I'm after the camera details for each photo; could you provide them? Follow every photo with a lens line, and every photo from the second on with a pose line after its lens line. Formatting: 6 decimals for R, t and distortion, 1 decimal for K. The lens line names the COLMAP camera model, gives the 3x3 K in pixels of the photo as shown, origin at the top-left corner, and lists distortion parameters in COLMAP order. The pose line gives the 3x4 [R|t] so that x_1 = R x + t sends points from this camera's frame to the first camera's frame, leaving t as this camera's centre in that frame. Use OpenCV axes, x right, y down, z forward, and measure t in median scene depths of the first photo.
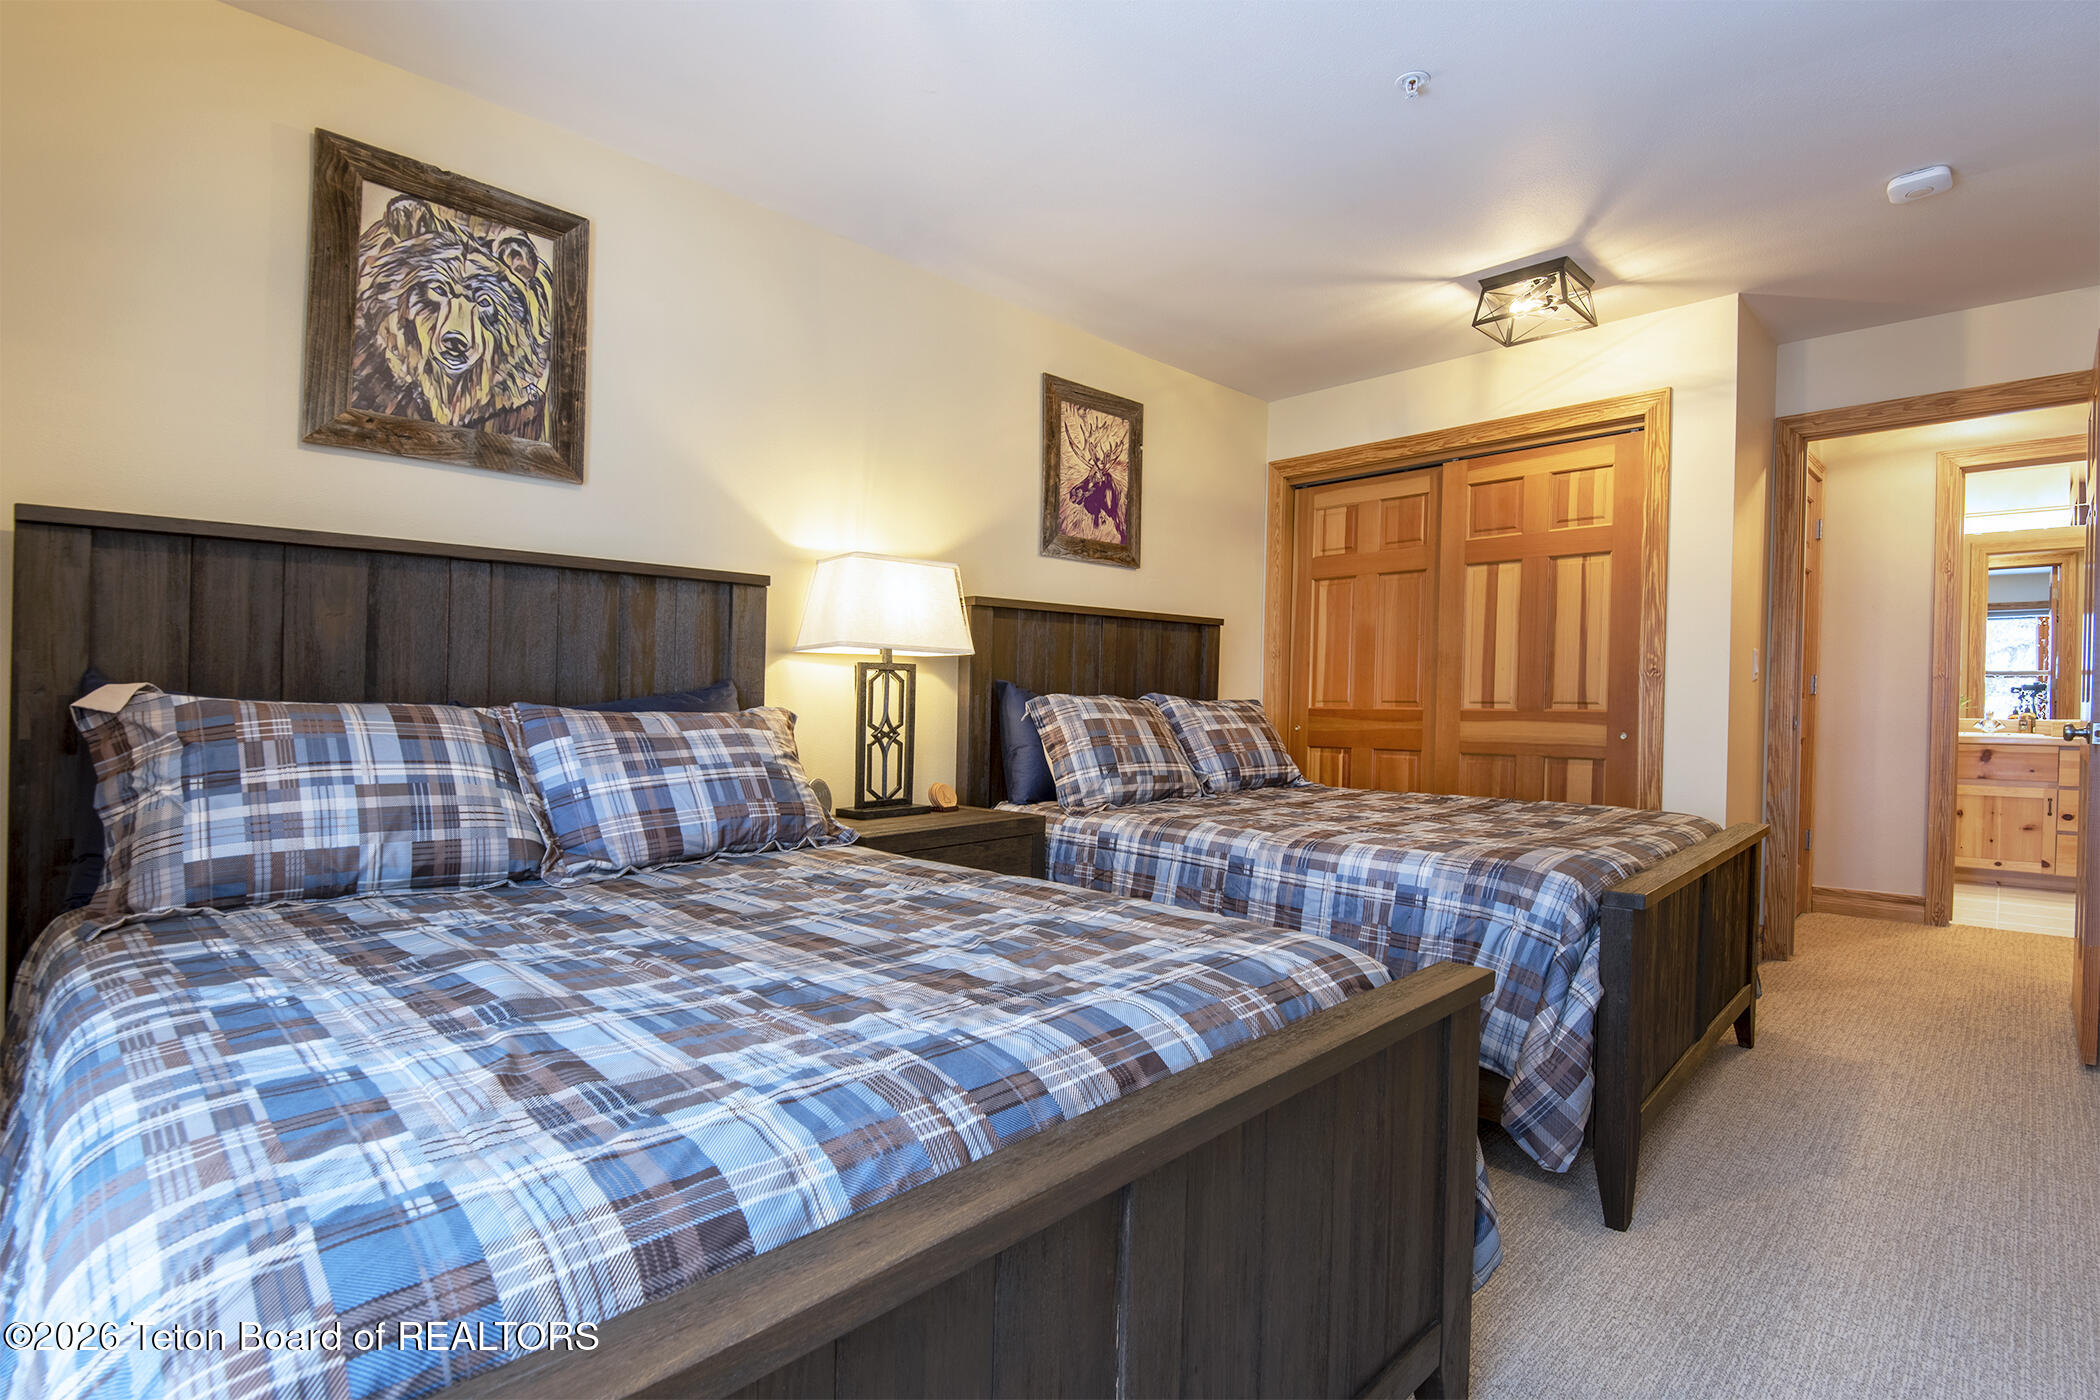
lens RADIAL K [[978.8, 0, 1046.2], [0, 978.8, 709.3], [0, 0, 1]] dist [0.025824, -0.000366]
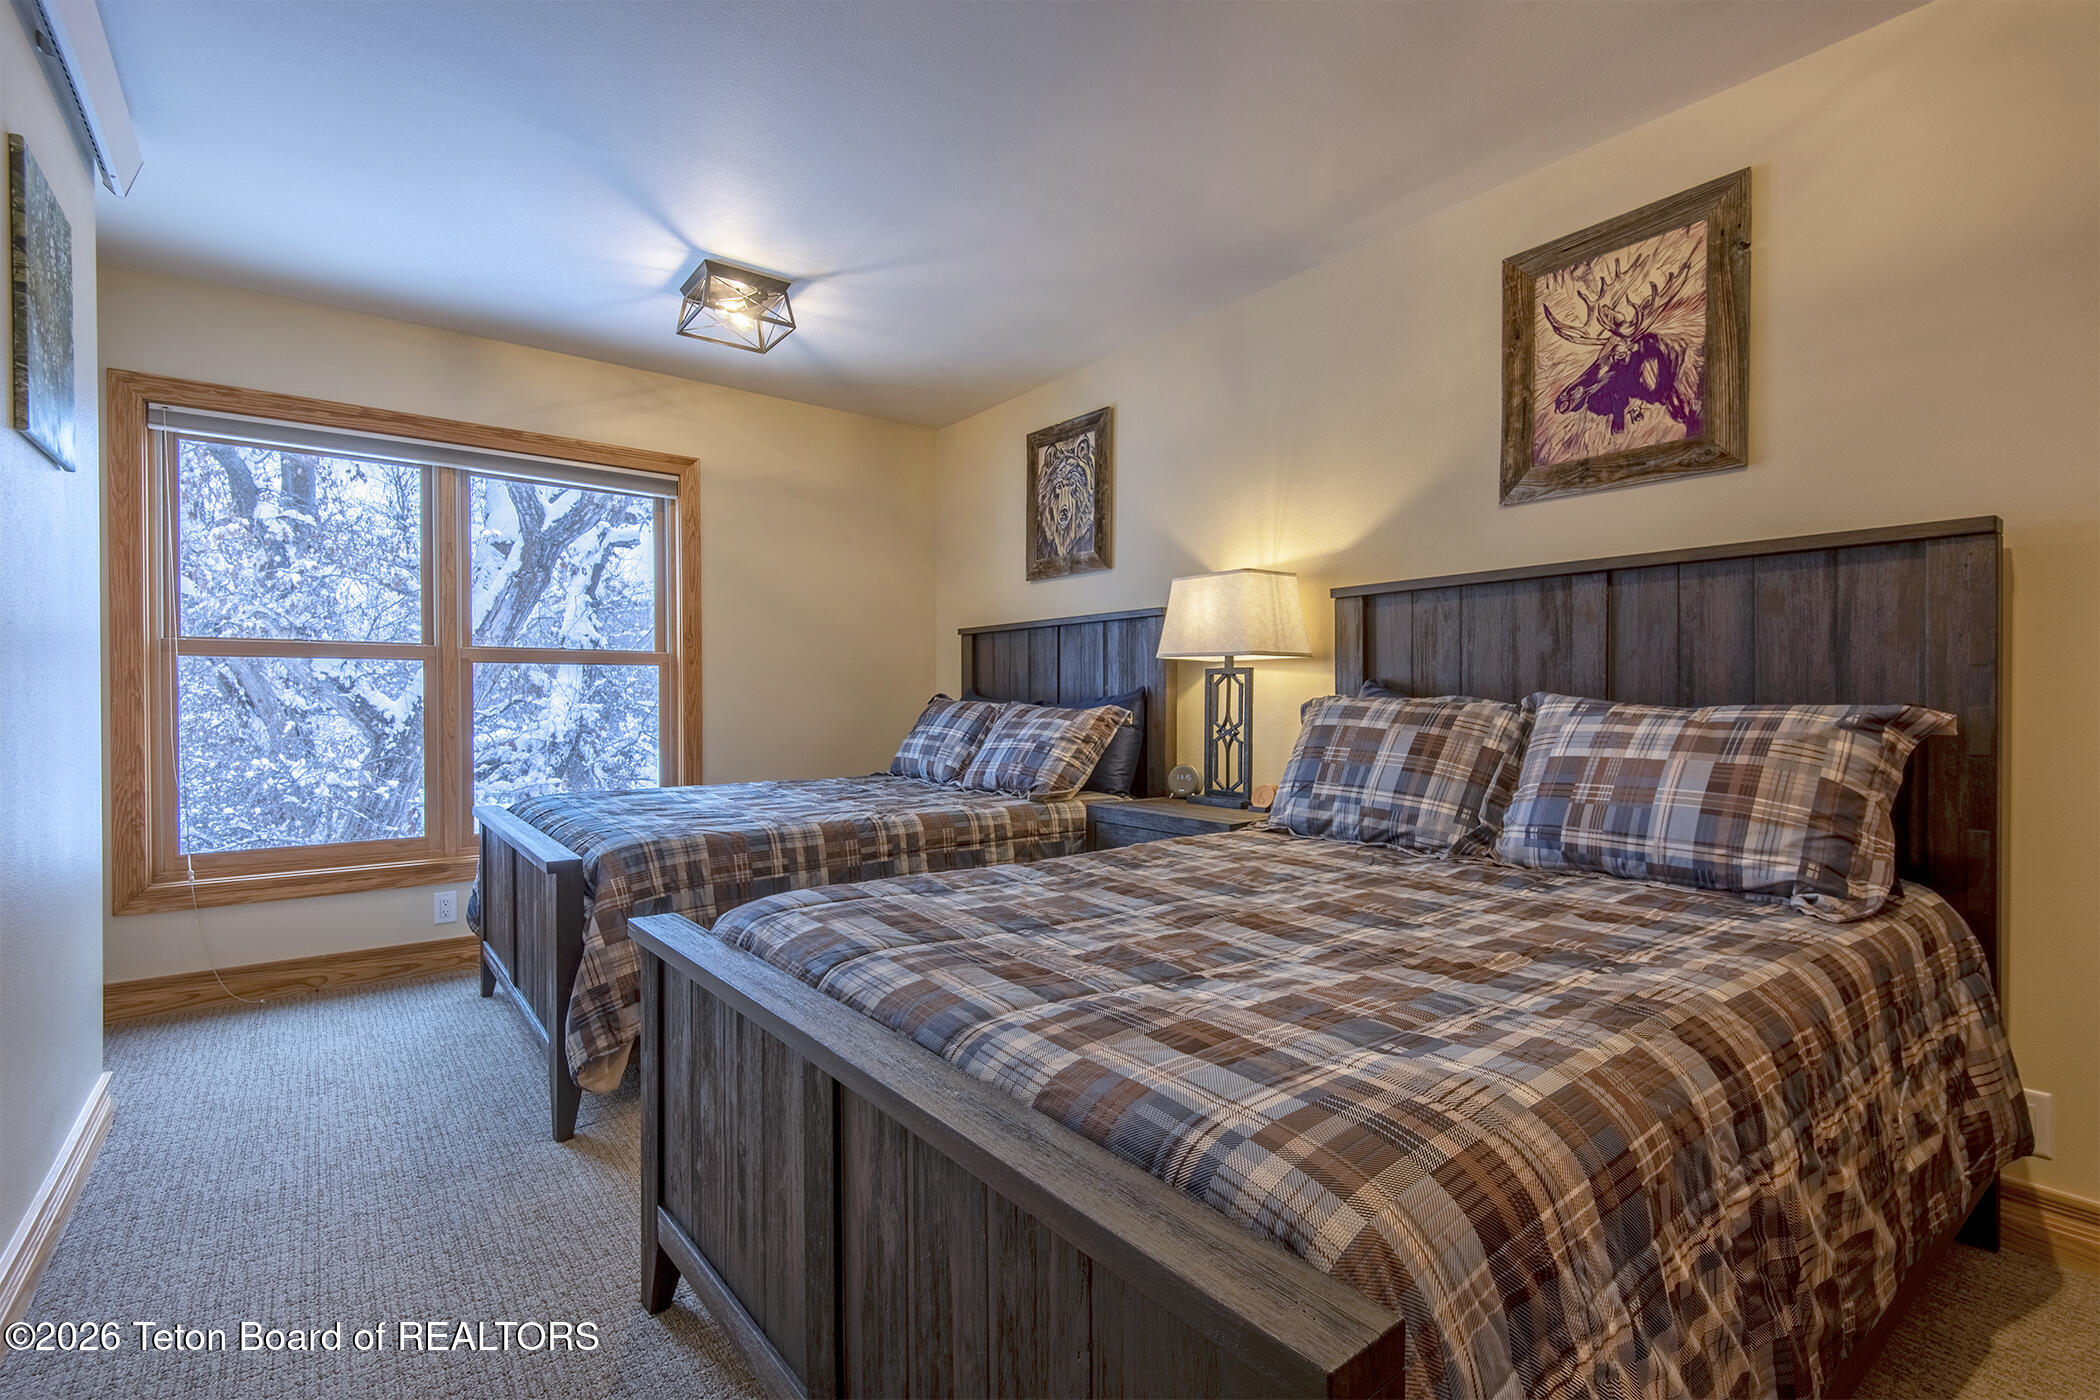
lens RADIAL K [[959.3, 0, 1050.0], [0, 959.3, 700.0], [0, 0, 1]] dist [-0.002511, -0.000540]
pose [[-0.142037, 0.004884, -0.989849, 0.771893], [-0.011593, 0.999911, 0.006597, -0.012815], [0.989793, 0.012412, -0.141968, 0.781221]]
